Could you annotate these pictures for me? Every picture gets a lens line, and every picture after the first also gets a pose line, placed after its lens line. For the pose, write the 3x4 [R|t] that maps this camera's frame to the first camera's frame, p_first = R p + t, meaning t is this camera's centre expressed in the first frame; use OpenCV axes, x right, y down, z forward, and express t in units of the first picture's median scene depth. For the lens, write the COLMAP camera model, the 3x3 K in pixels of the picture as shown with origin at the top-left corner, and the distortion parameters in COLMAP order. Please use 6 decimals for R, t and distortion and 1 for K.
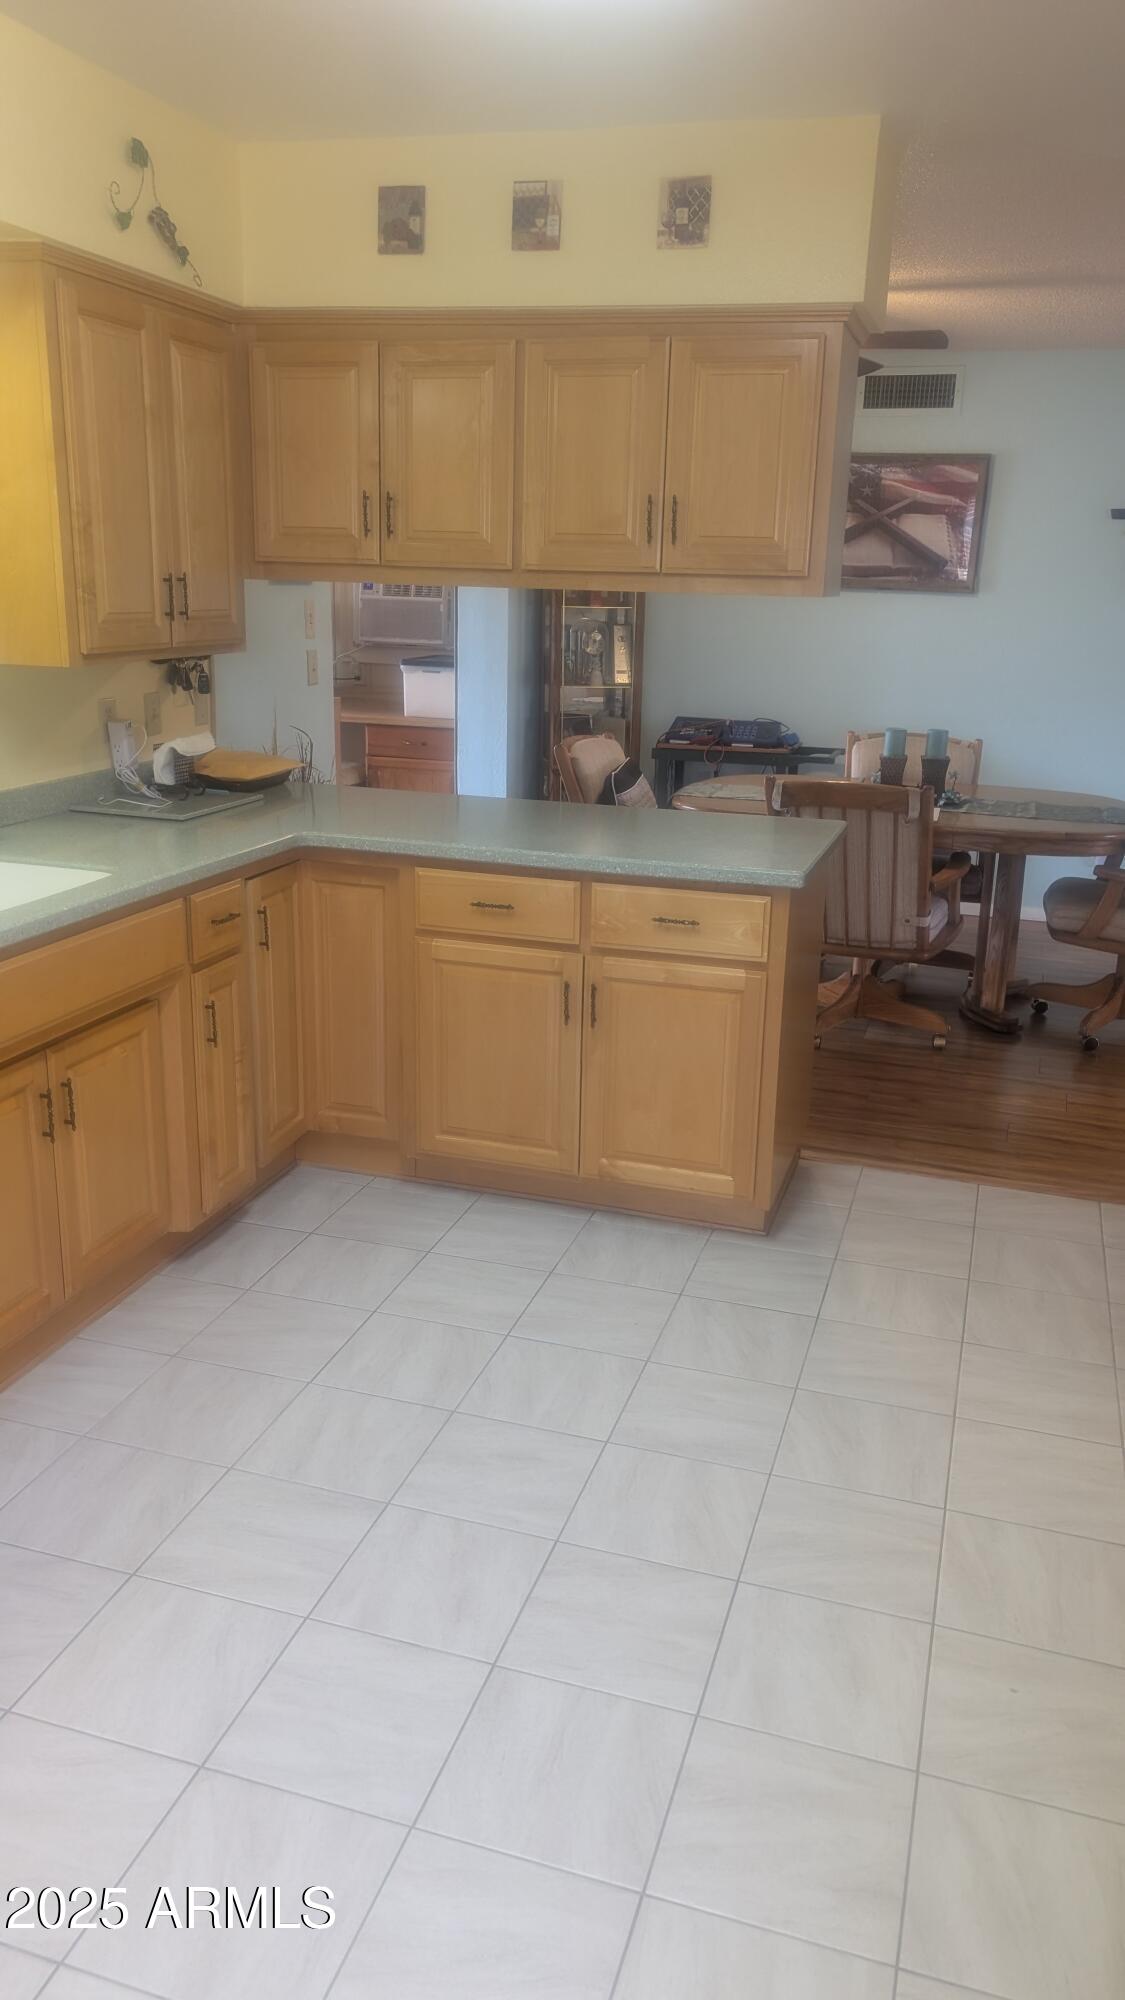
lens RADIAL K [[1424.3, 0, 554.1], [0, 1424.3, 1012.5], [0, 0, 1]] dist [0.036639, -0.036785]
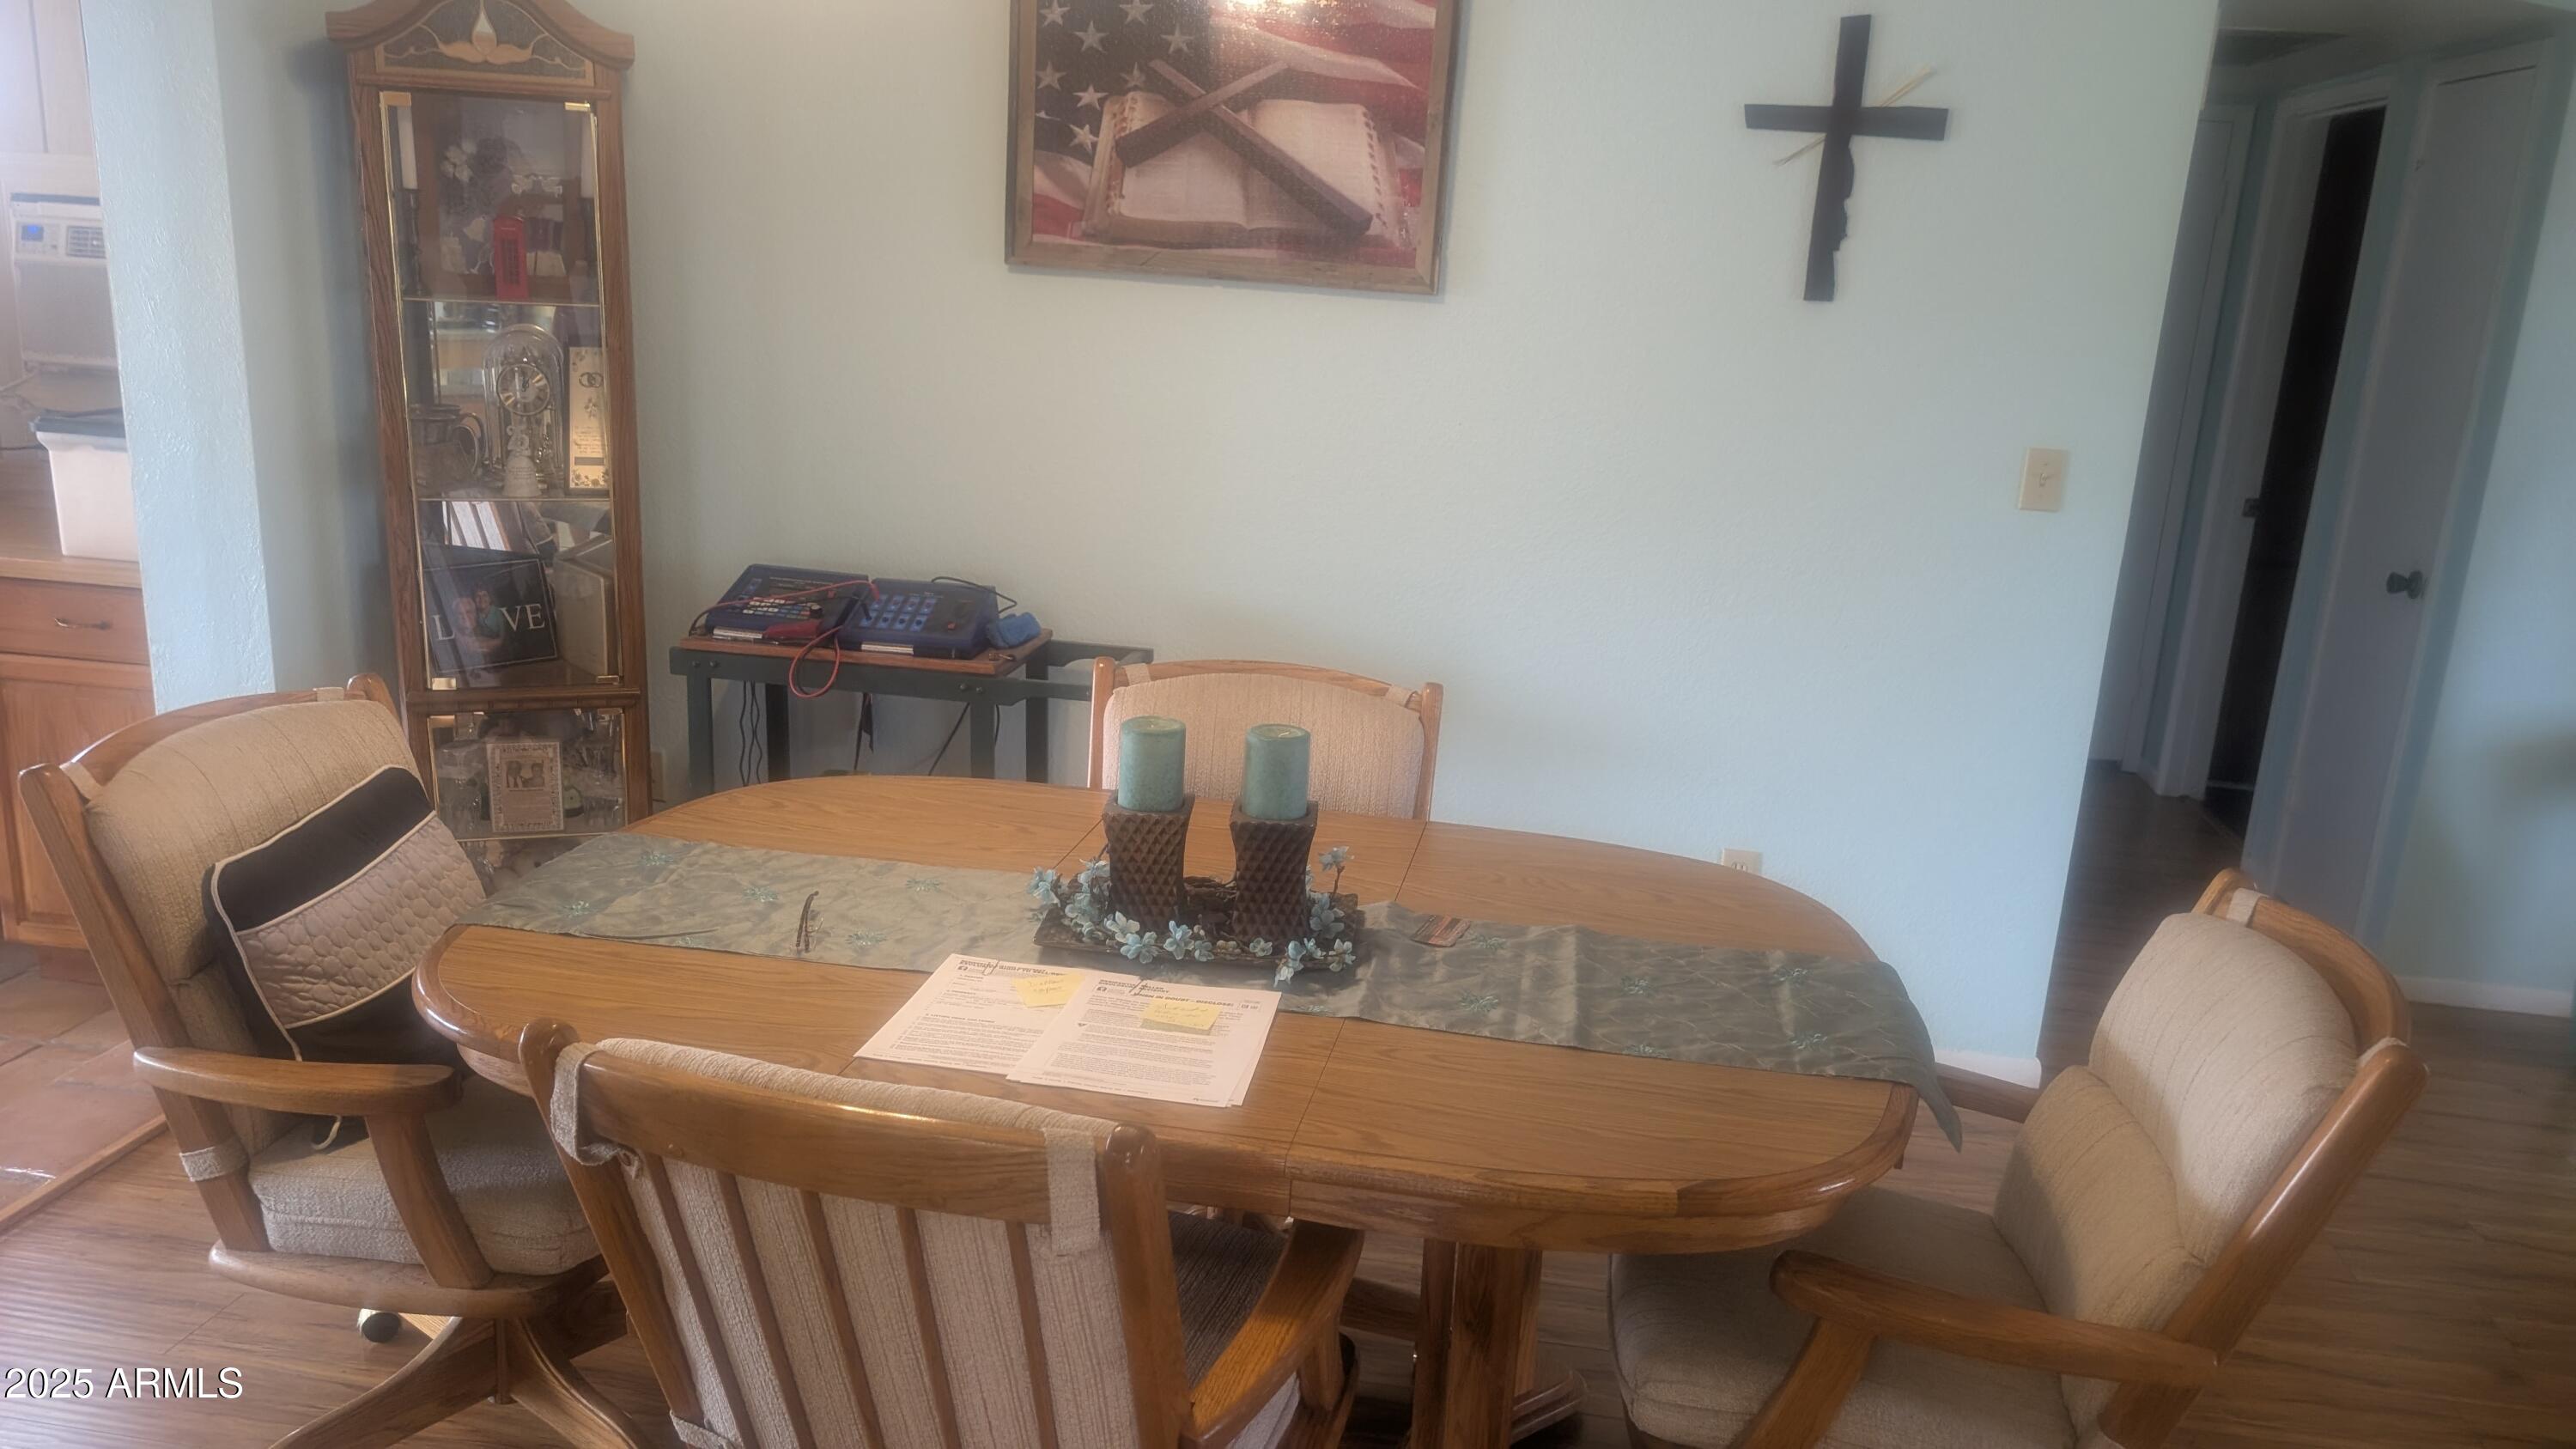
lens RADIAL K [[1859.1, 0, 1256.4], [0, 1859.1, 729.6], [0, 0, 1]] dist [0.090293, -0.158588]
pose [[0.989920, -0.008140, 0.141396, 0.160270], [0.013386, 0.999255, -0.036188, -0.143241], [-0.140997, 0.037716, 0.989291, 0.460530]]
